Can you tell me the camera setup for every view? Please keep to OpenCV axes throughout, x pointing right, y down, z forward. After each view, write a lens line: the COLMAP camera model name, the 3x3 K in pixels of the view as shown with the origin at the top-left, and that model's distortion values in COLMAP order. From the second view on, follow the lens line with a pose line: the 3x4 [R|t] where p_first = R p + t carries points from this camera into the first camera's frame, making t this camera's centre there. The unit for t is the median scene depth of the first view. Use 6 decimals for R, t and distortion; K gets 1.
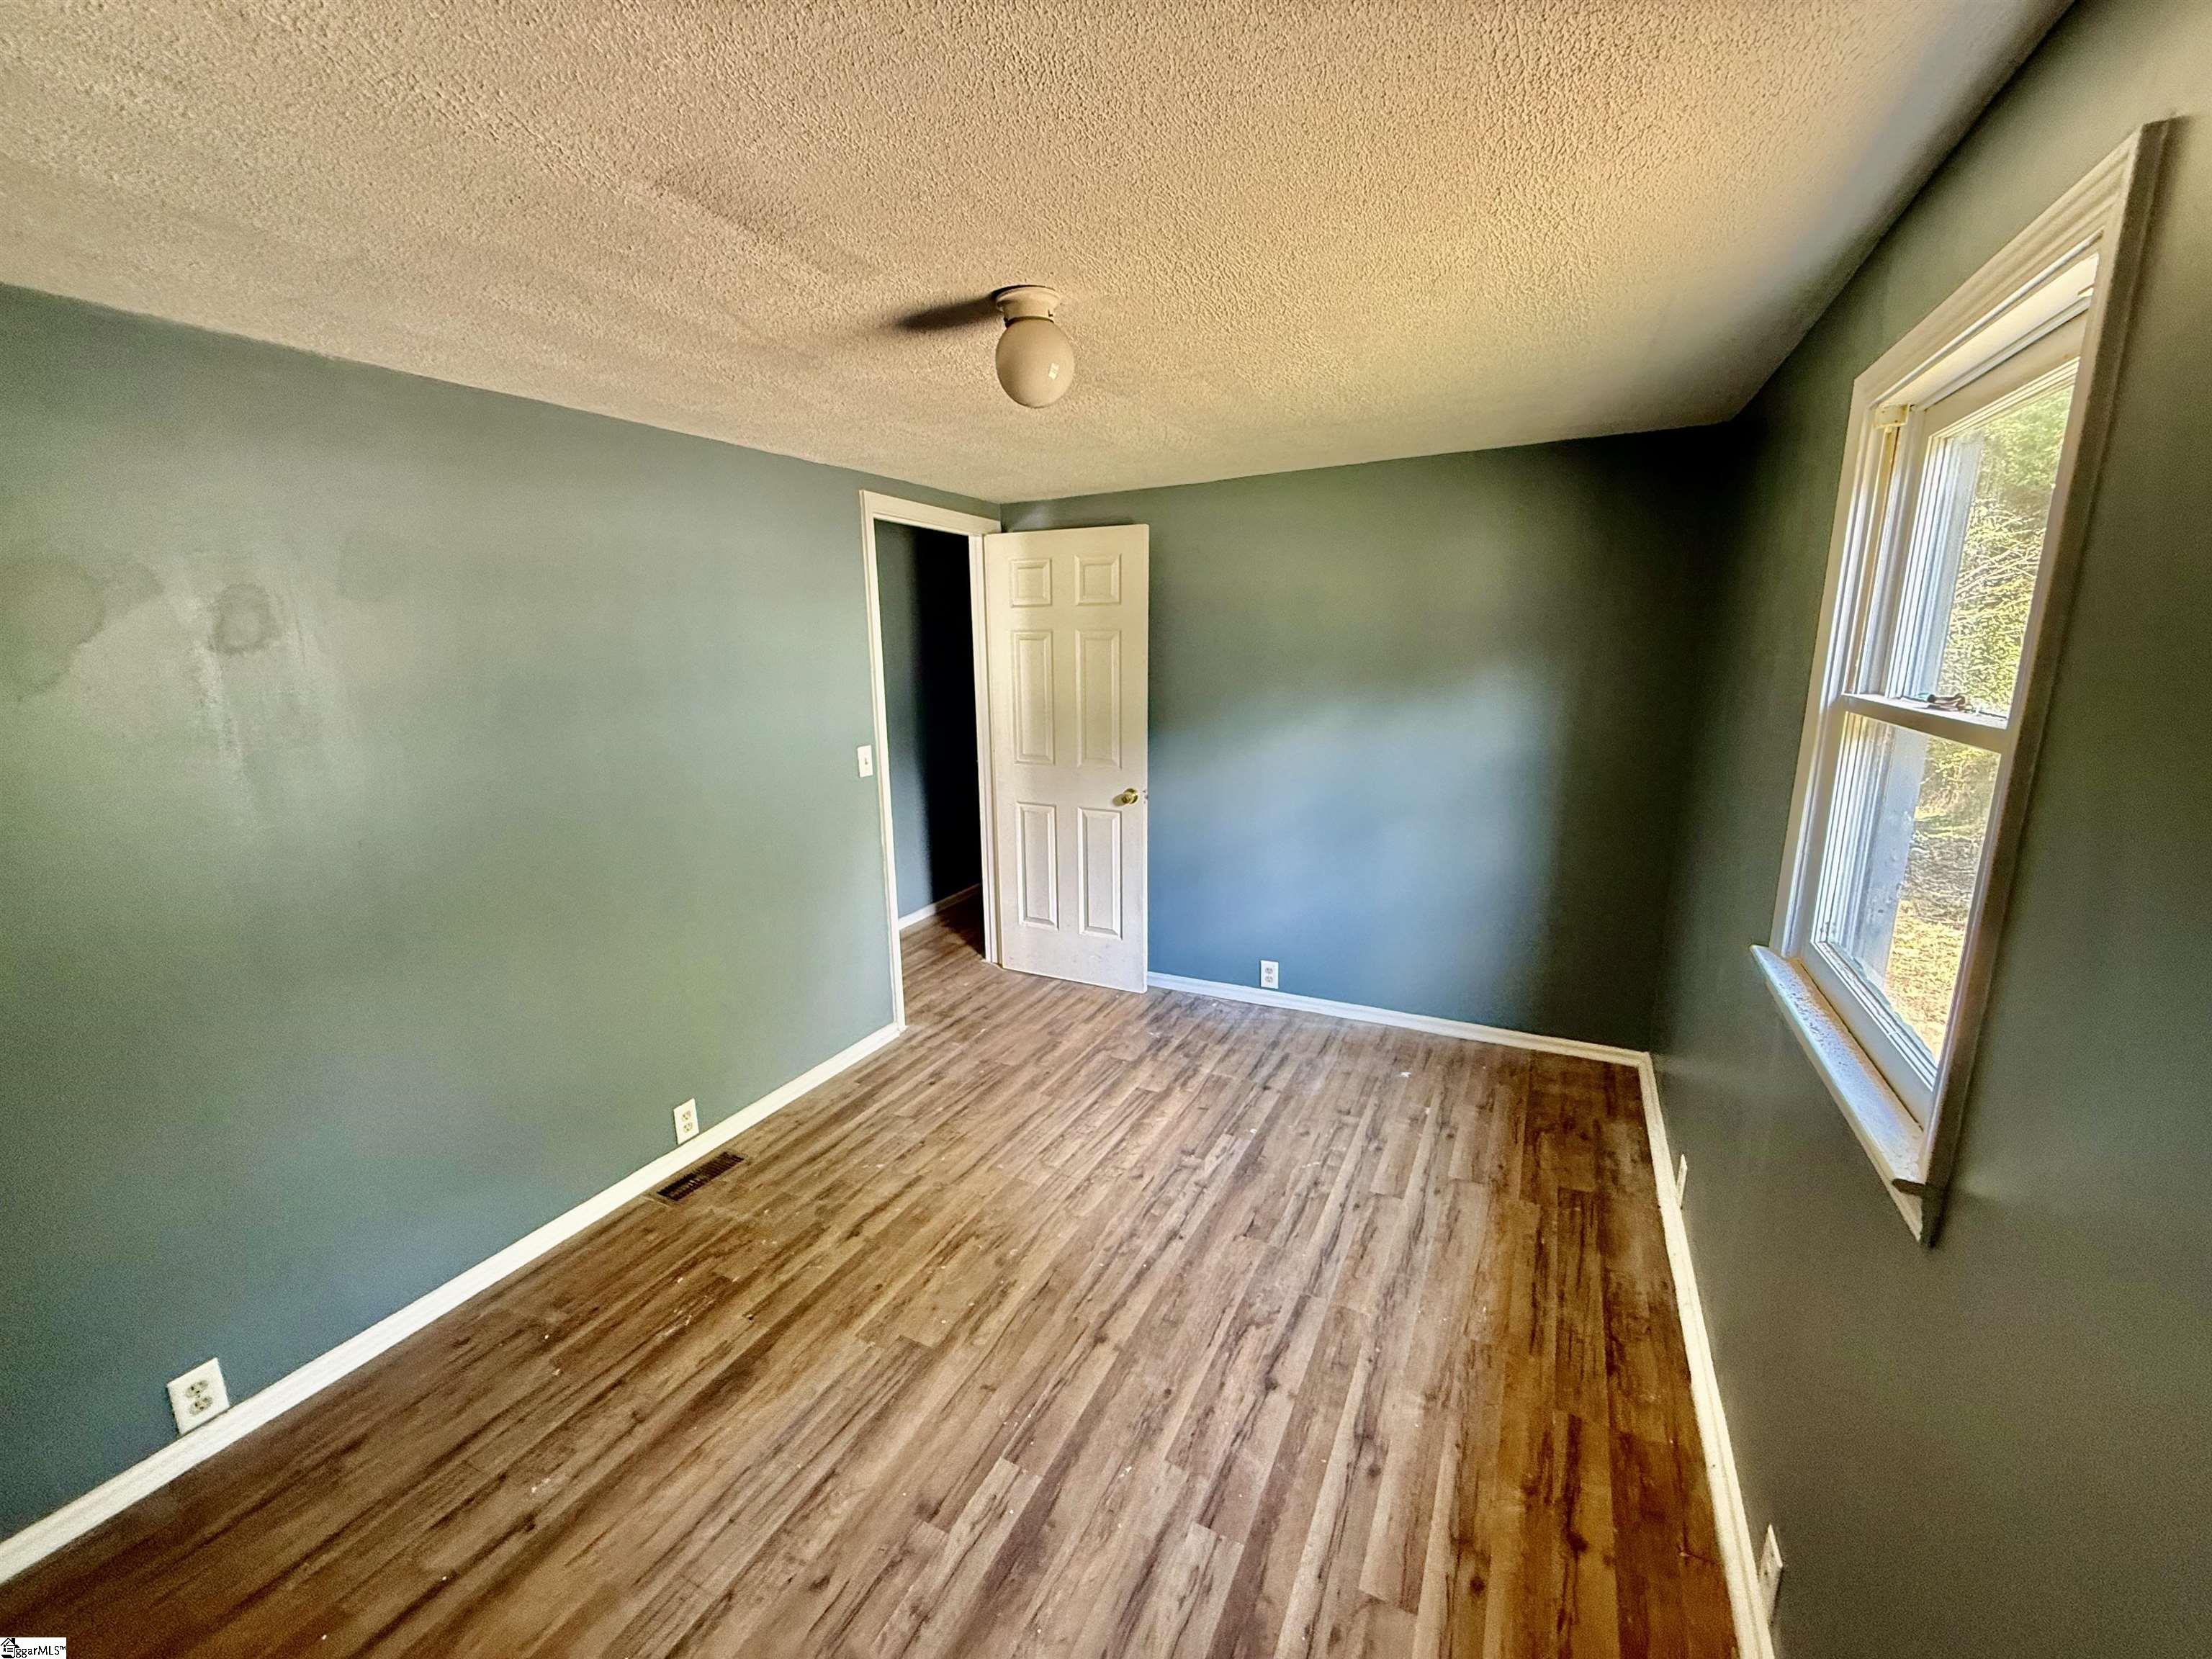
lens RADIAL K [[883.9, 0, 1099.3], [0, 883.9, 830.1], [0, 0, 1]] dist [-0.000489, 0.000088]
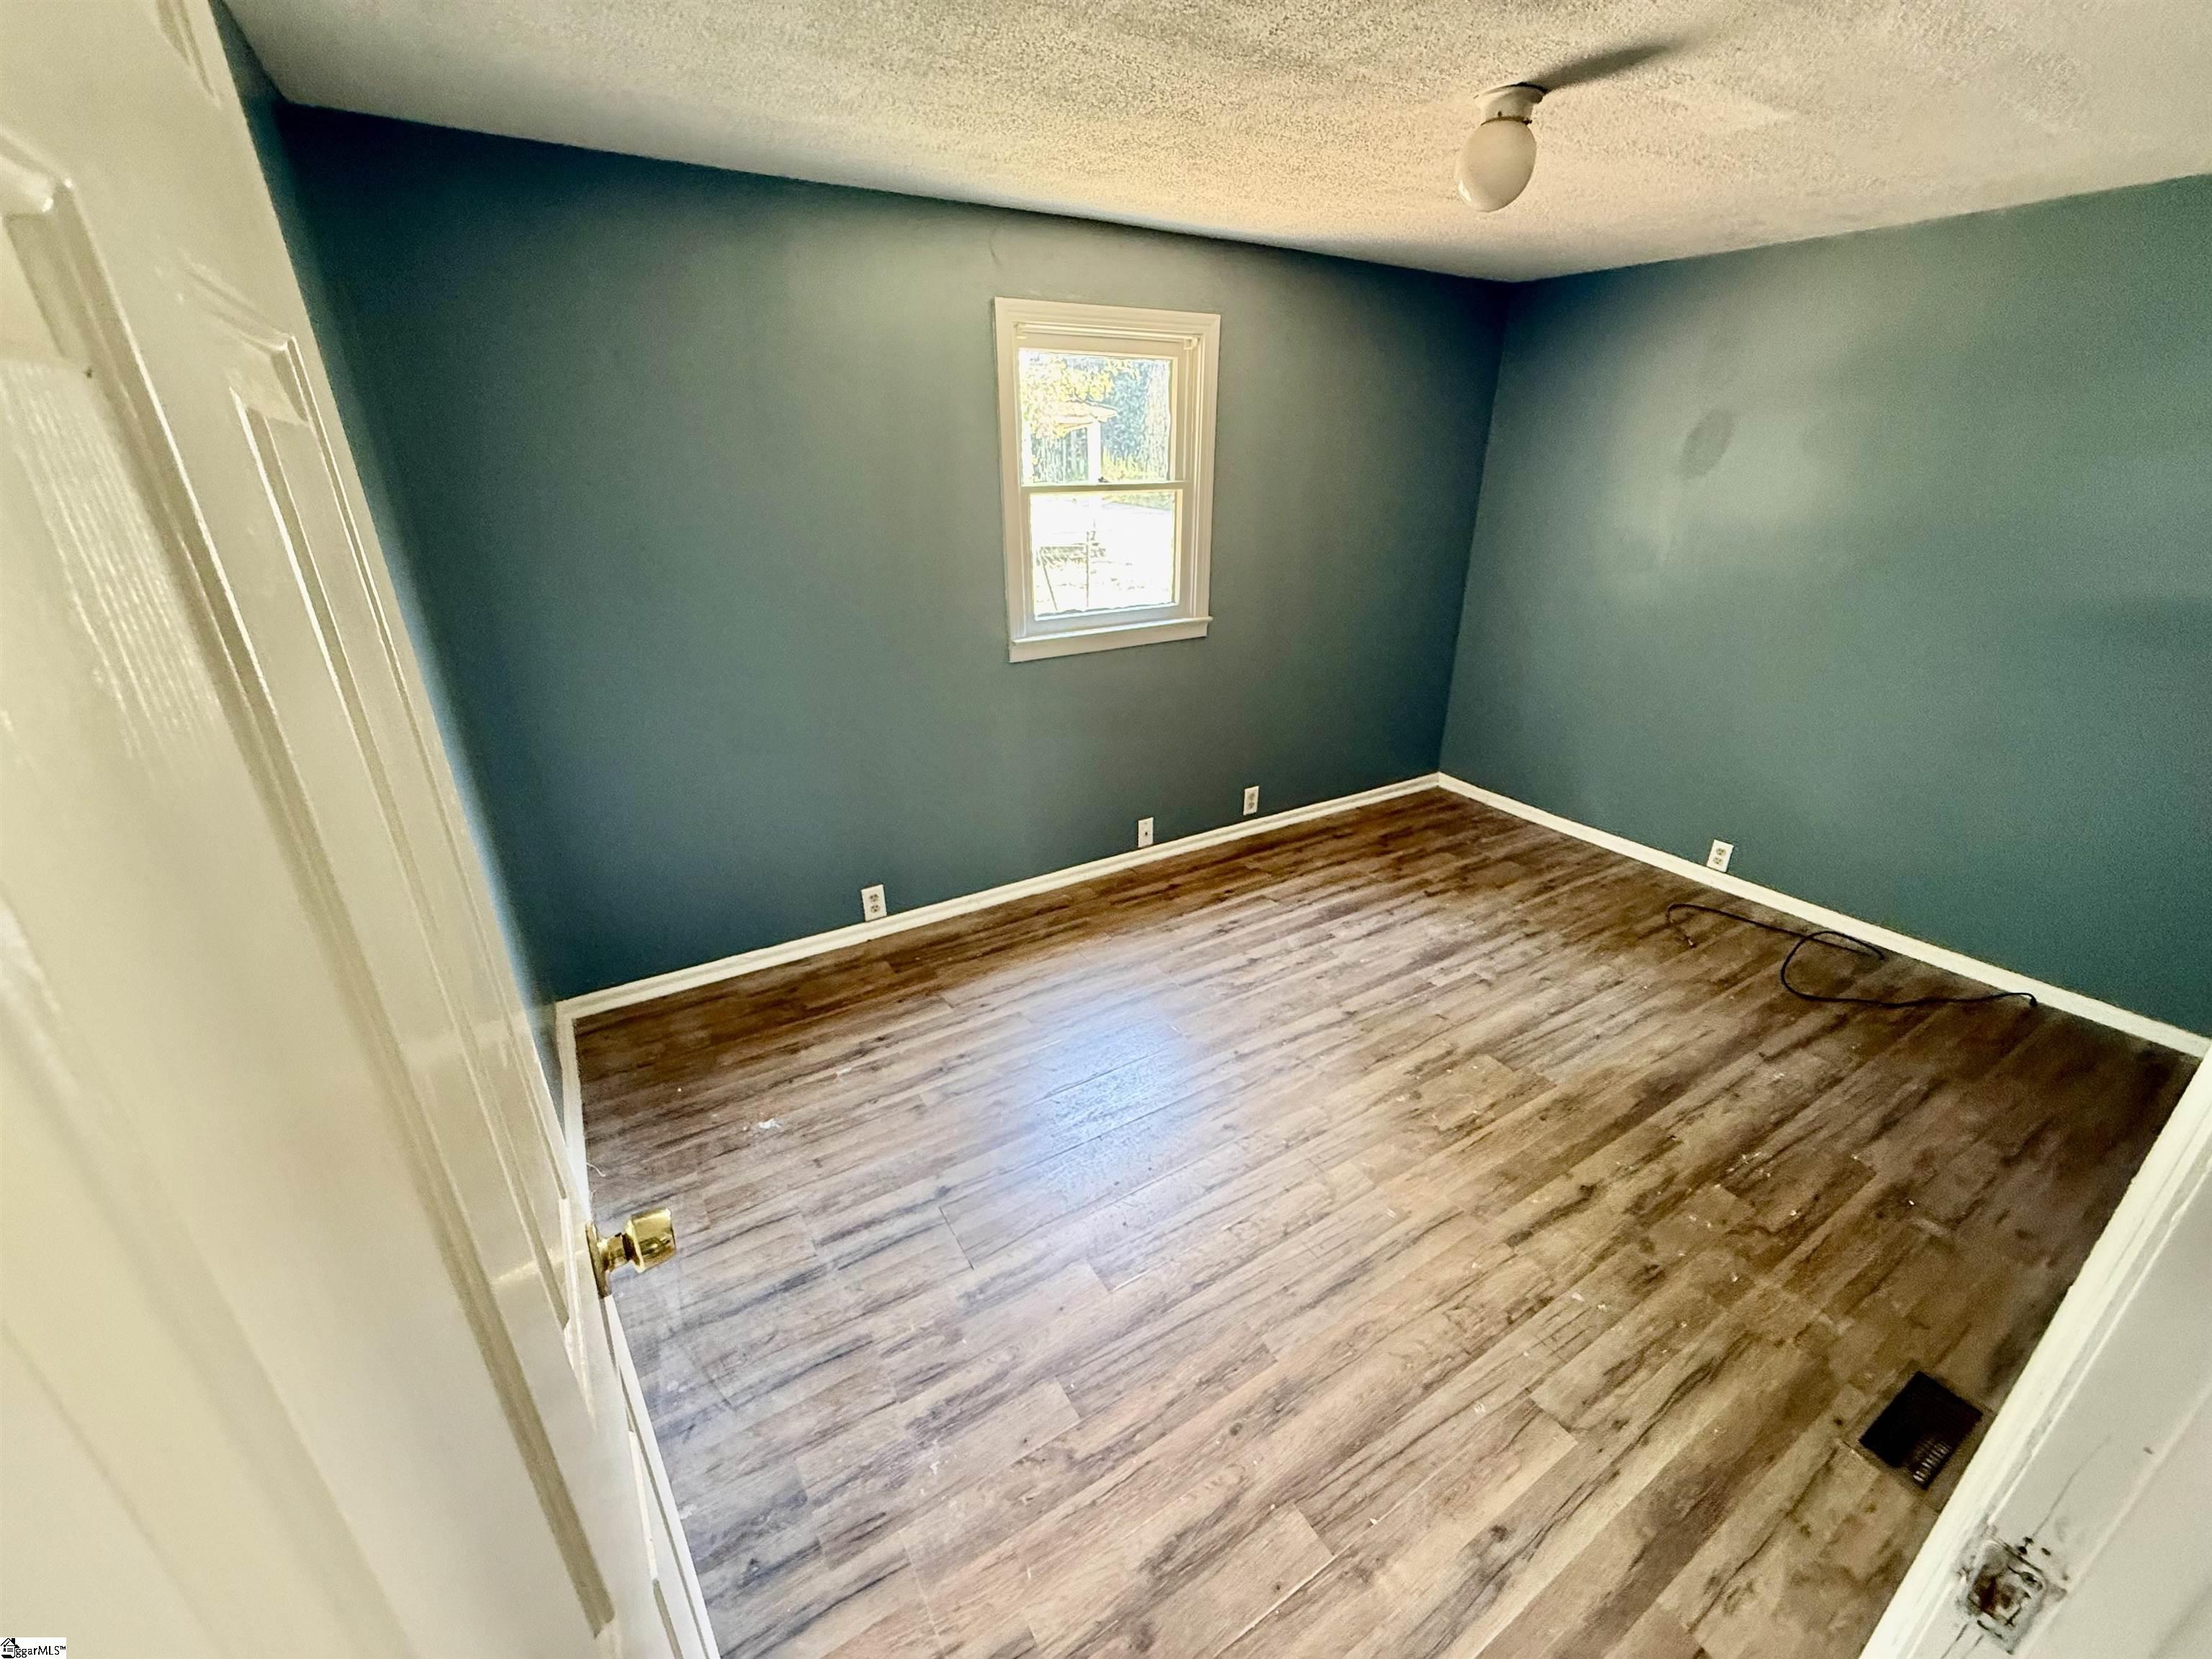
lens RADIAL K [[883.9, 0, 1099.3], [0, 883.9, 830.1], [0, 0, 1]] dist [-0.000489, 0.000088]
pose [[-0.853427, -0.186915, 0.486544, -0.239002], [0.126597, 0.831193, 0.541379, -0.362276], [-0.505604, 0.523622, -0.685700, 1.727869]]
